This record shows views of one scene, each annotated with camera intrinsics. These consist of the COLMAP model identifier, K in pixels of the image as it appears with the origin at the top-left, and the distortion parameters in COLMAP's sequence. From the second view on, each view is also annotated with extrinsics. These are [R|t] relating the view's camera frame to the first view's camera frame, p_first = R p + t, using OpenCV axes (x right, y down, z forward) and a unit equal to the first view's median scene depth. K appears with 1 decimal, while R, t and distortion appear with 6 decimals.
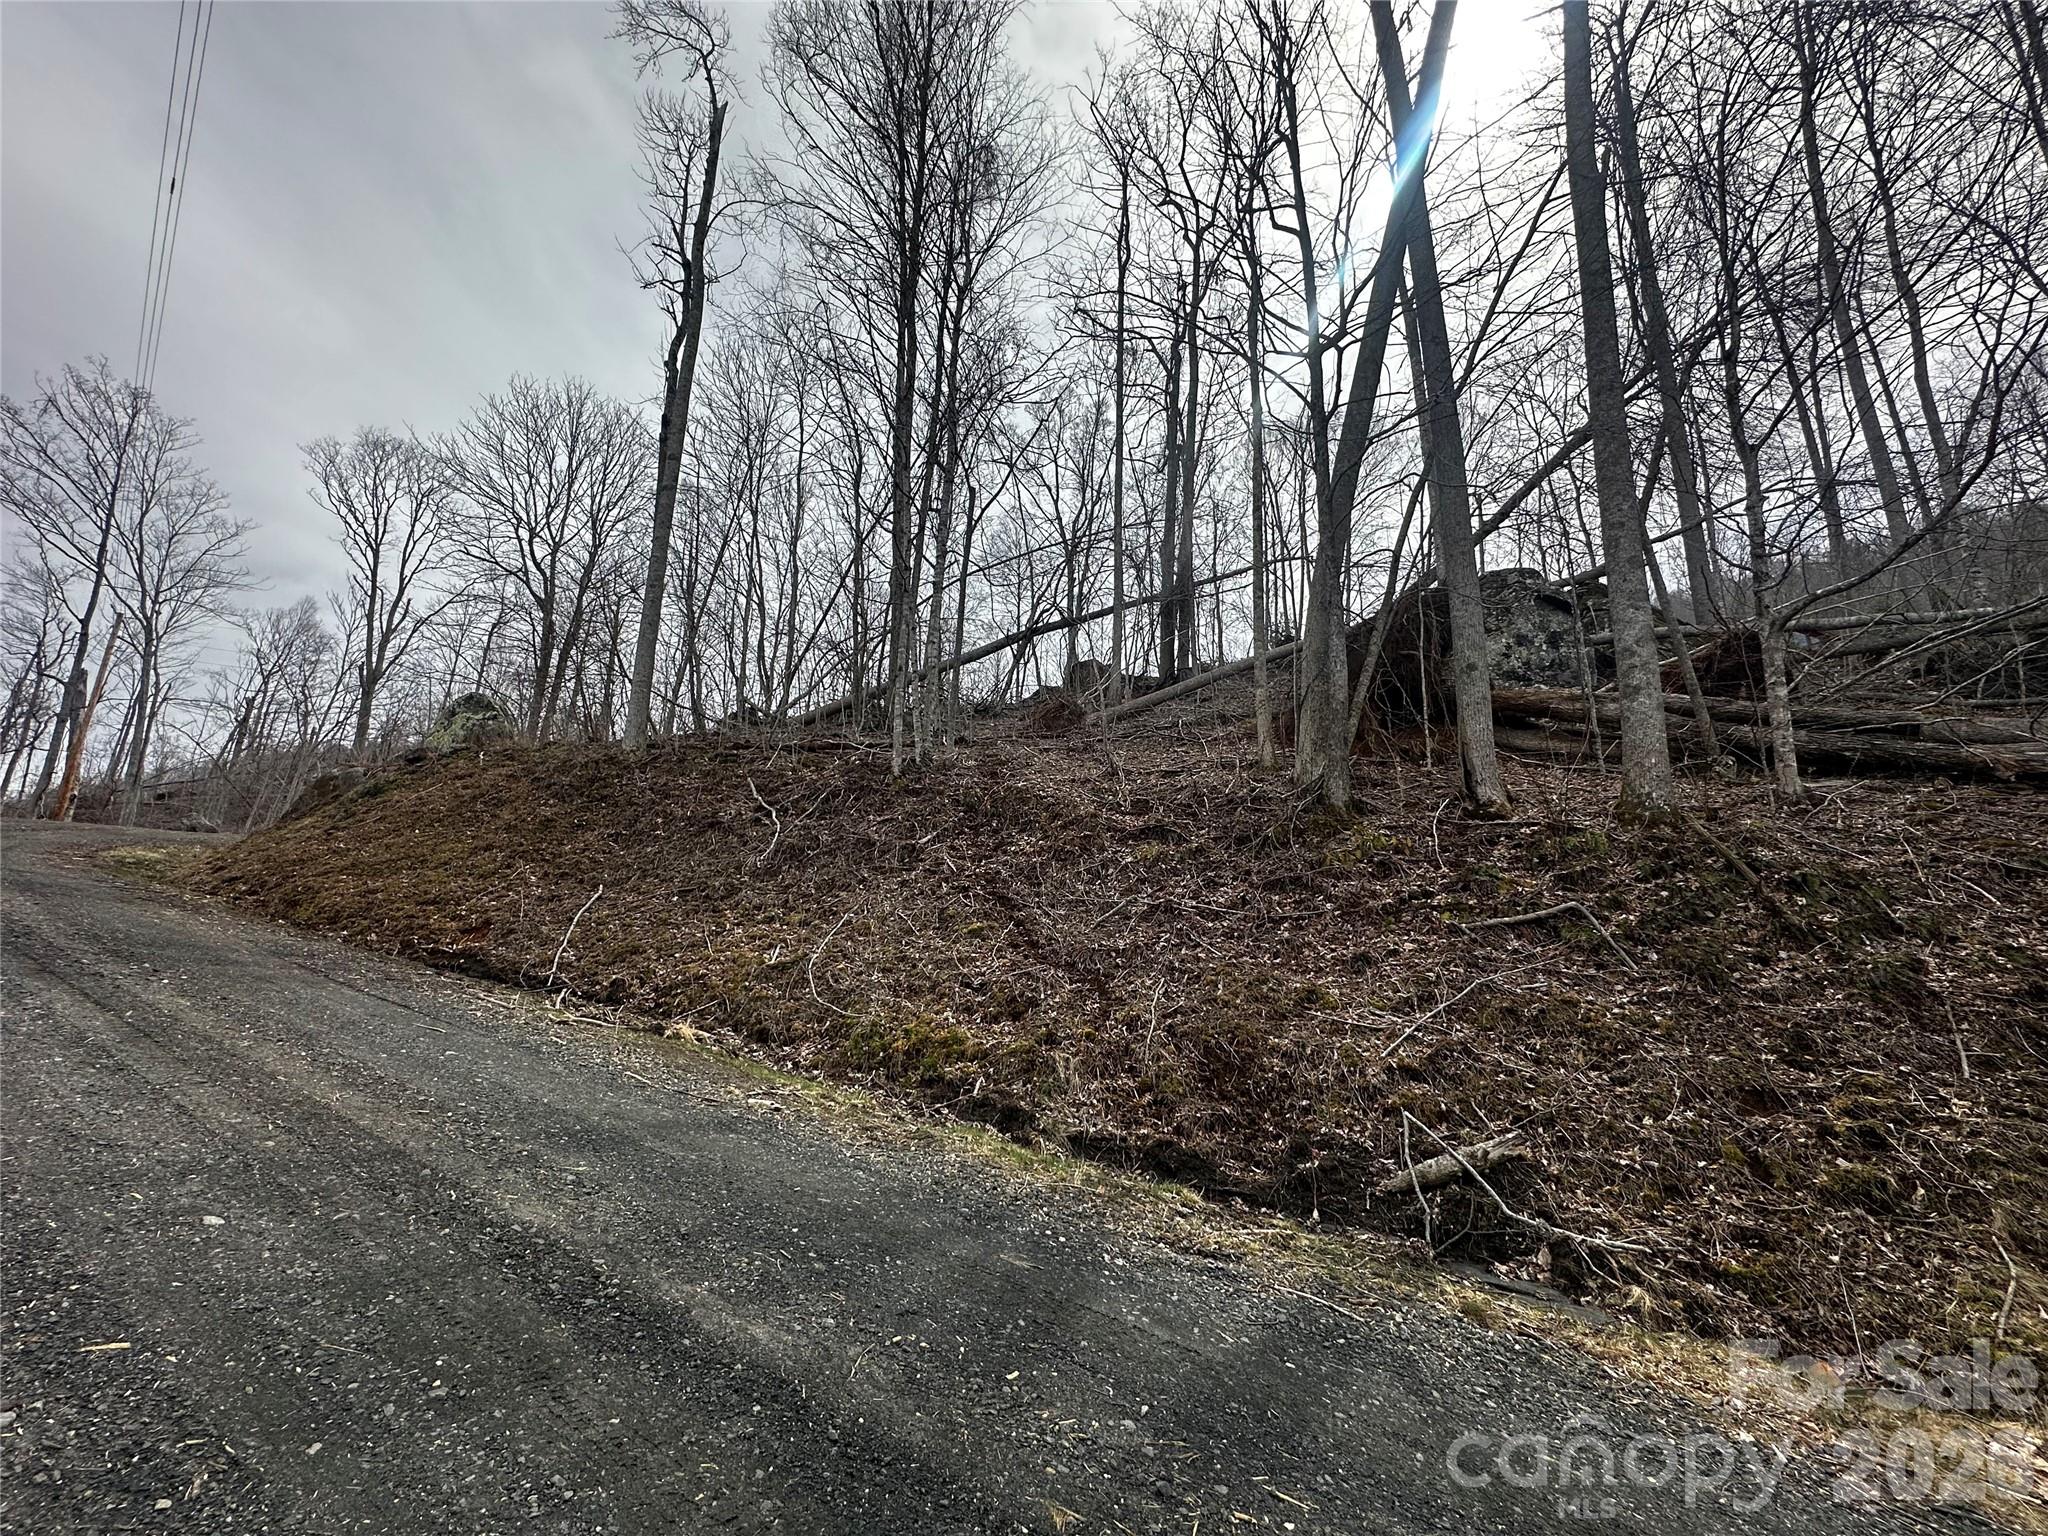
lens RADIAL K [[816.7, 0, 1025.2], [0, 816.7, 768.8], [0, 0, 1]] dist [-0.004454, 0.000751]
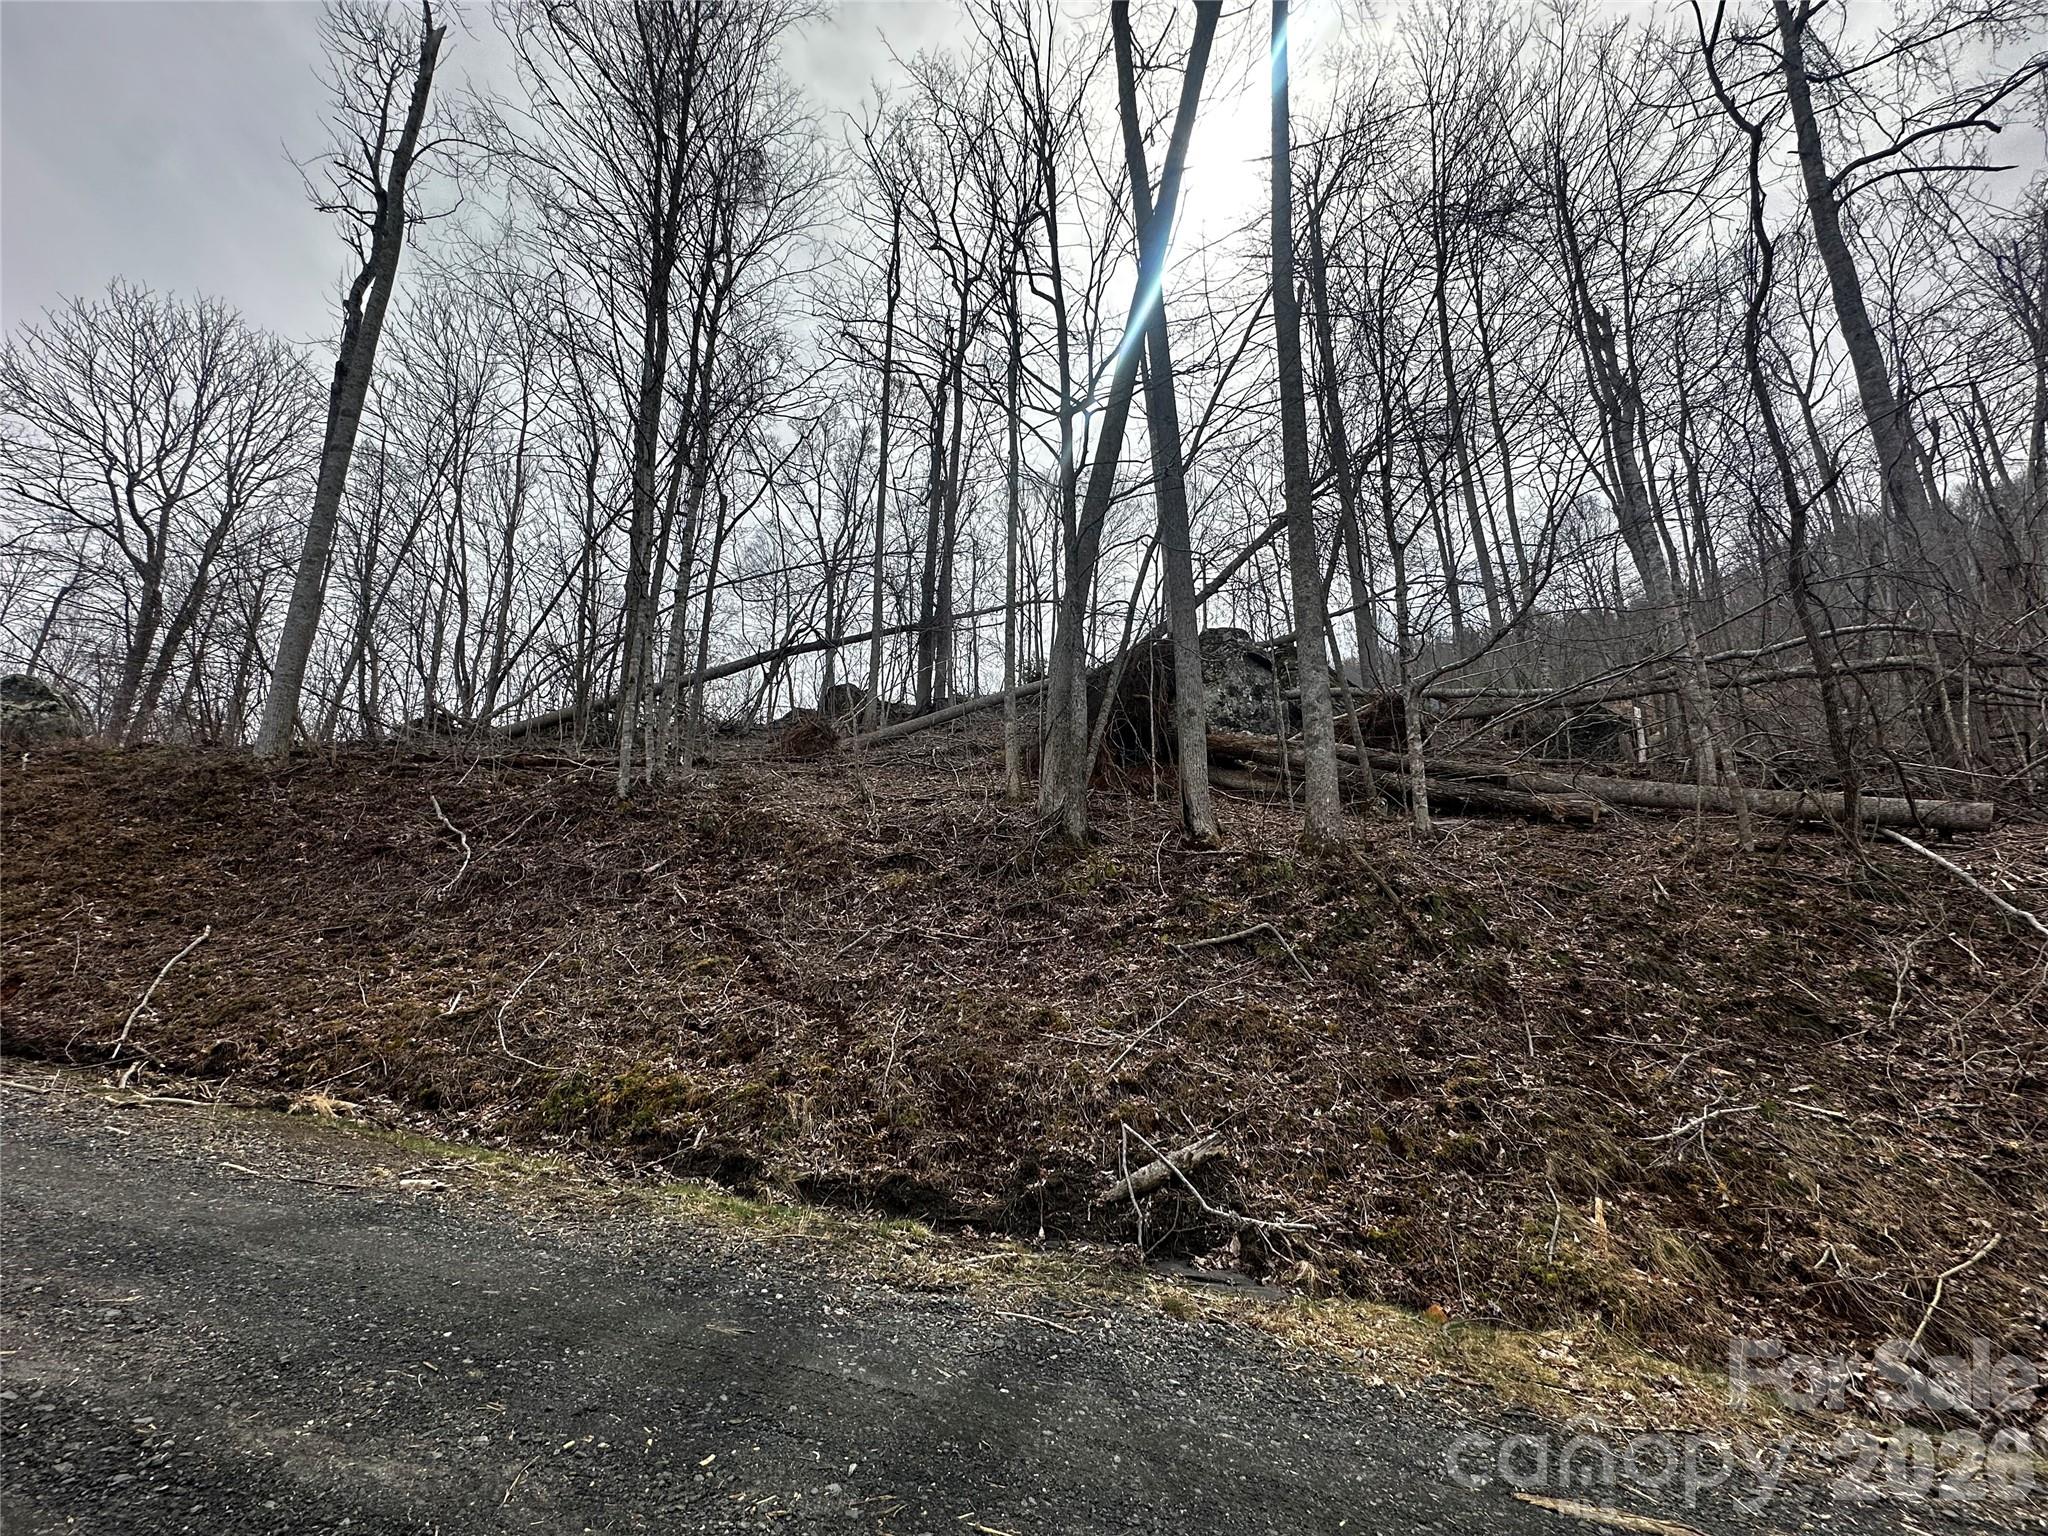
lens RADIAL K [[816.5, 0, 1025.5], [0, 816.5, 768.2], [0, 0, 1]] dist [-0.003506, 0.000672]
pose [[0.956039, 0.034362, 0.291221, 0.007534], [-0.024410, 0.998989, -0.037738, -0.000931], [-0.292223, 0.028971, 0.955911, 0.000314]]
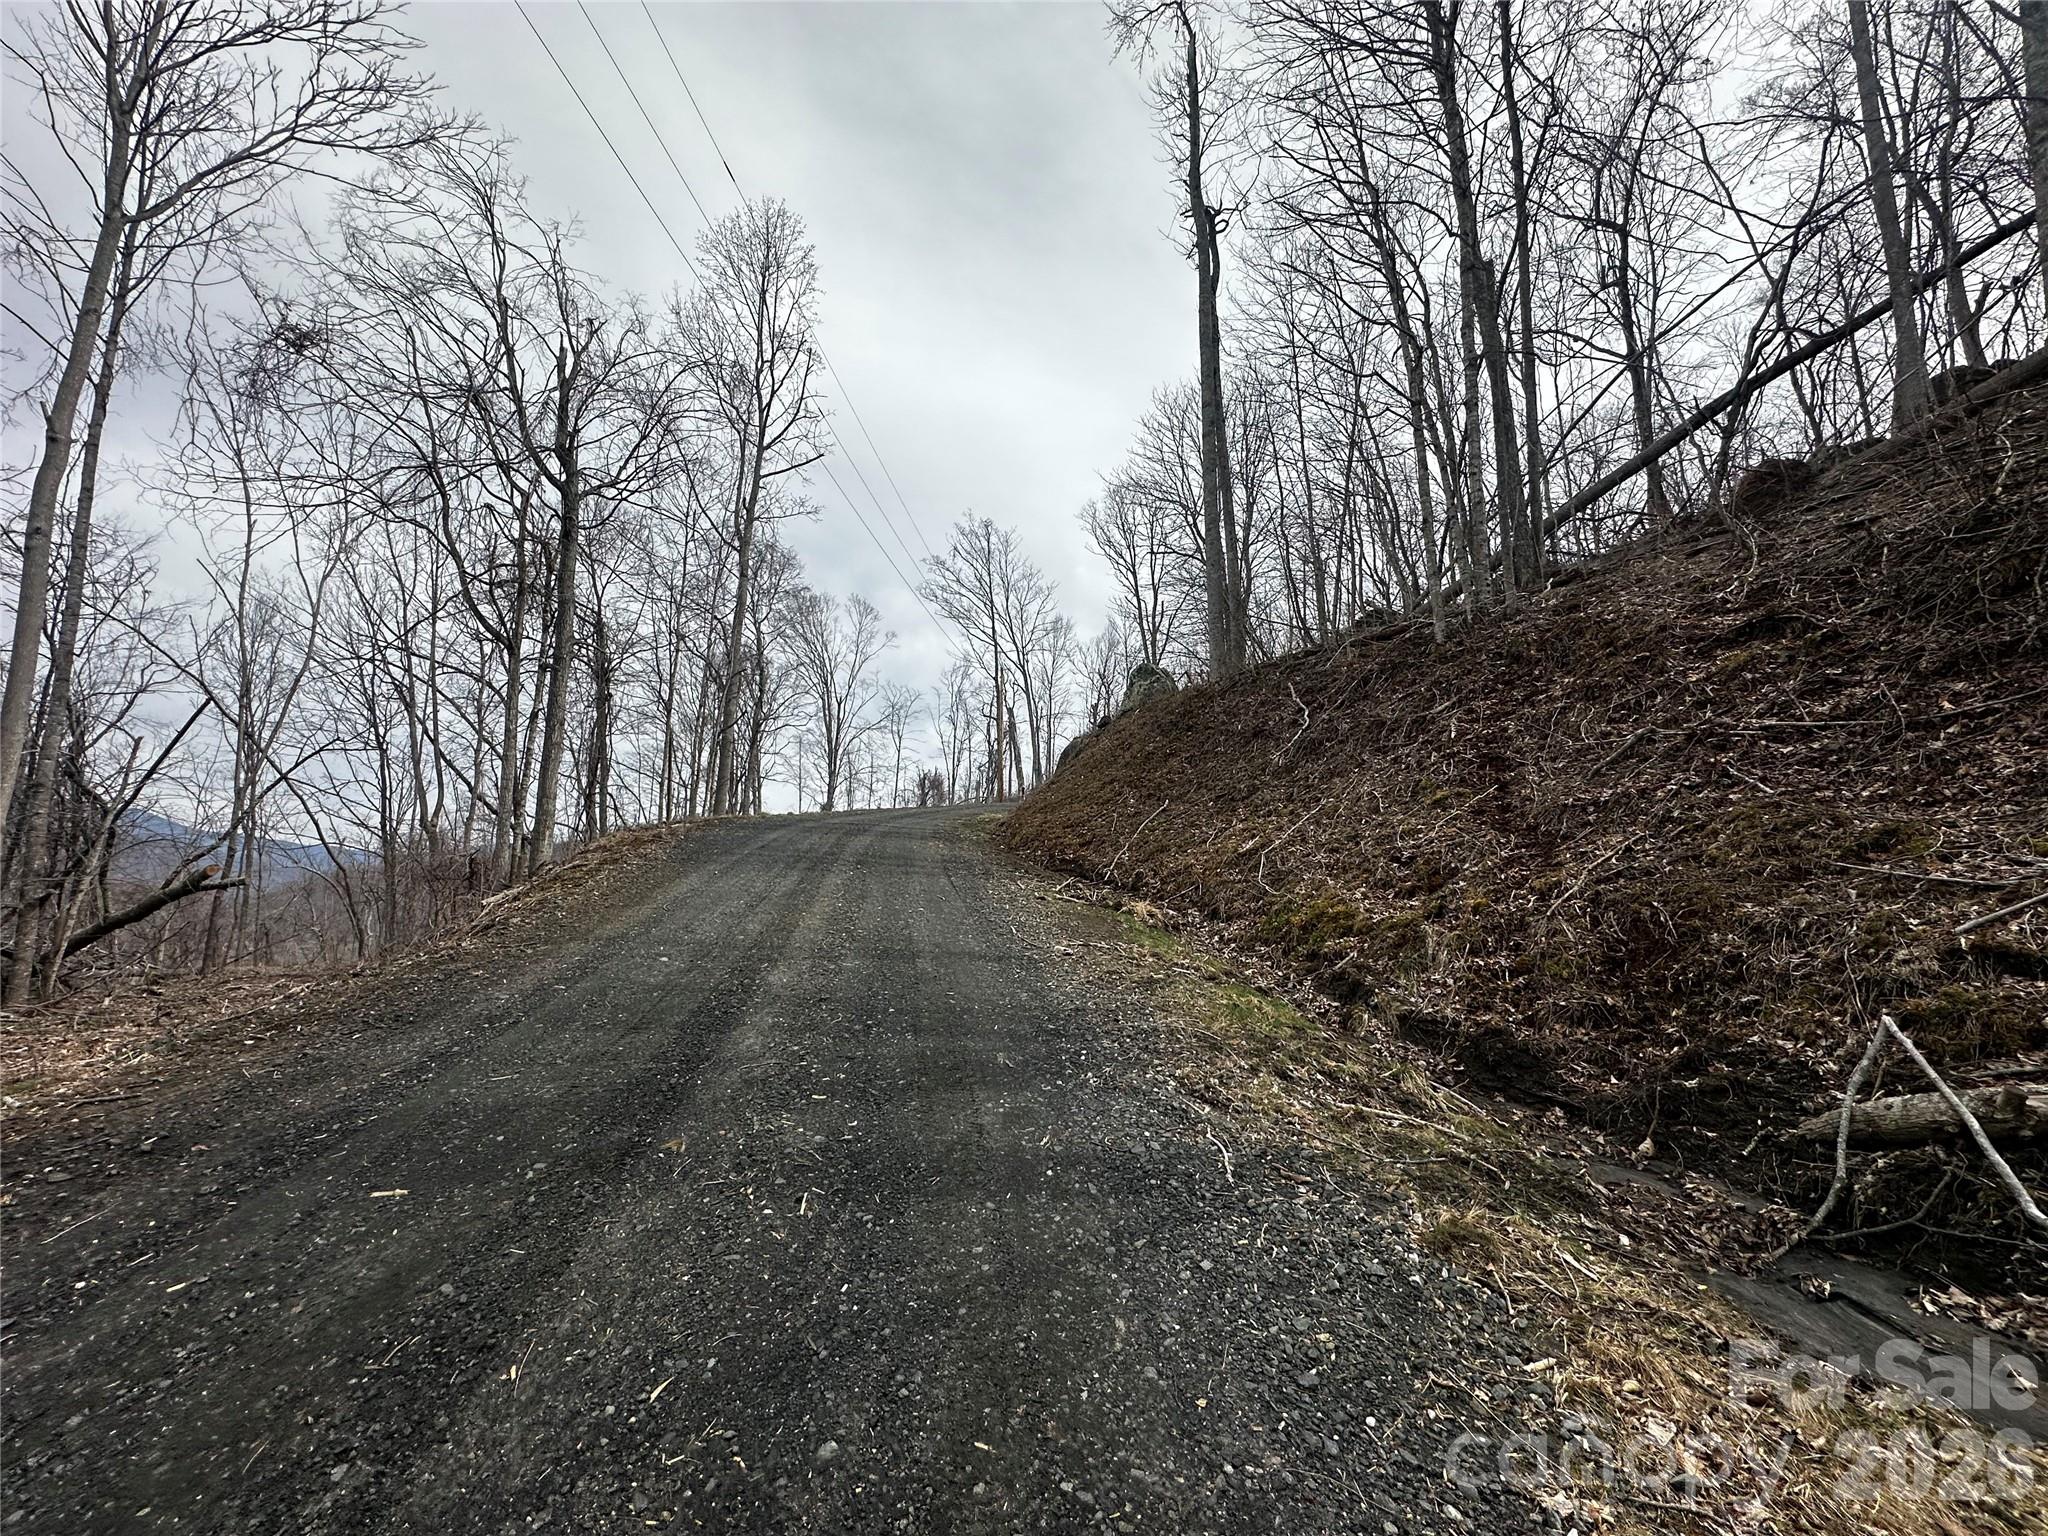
lens RADIAL K [[816.7, 0, 1025.2], [0, 816.7, 768.8], [0, 0, 1]] dist [-0.004454, 0.000751]
pose [[0.606565, -0.138180, -0.782934, 0.292446], [0.206234, 0.978418, -0.012905, 0.074176], [0.767820, -0.153640, 0.621971, 0.121869]]
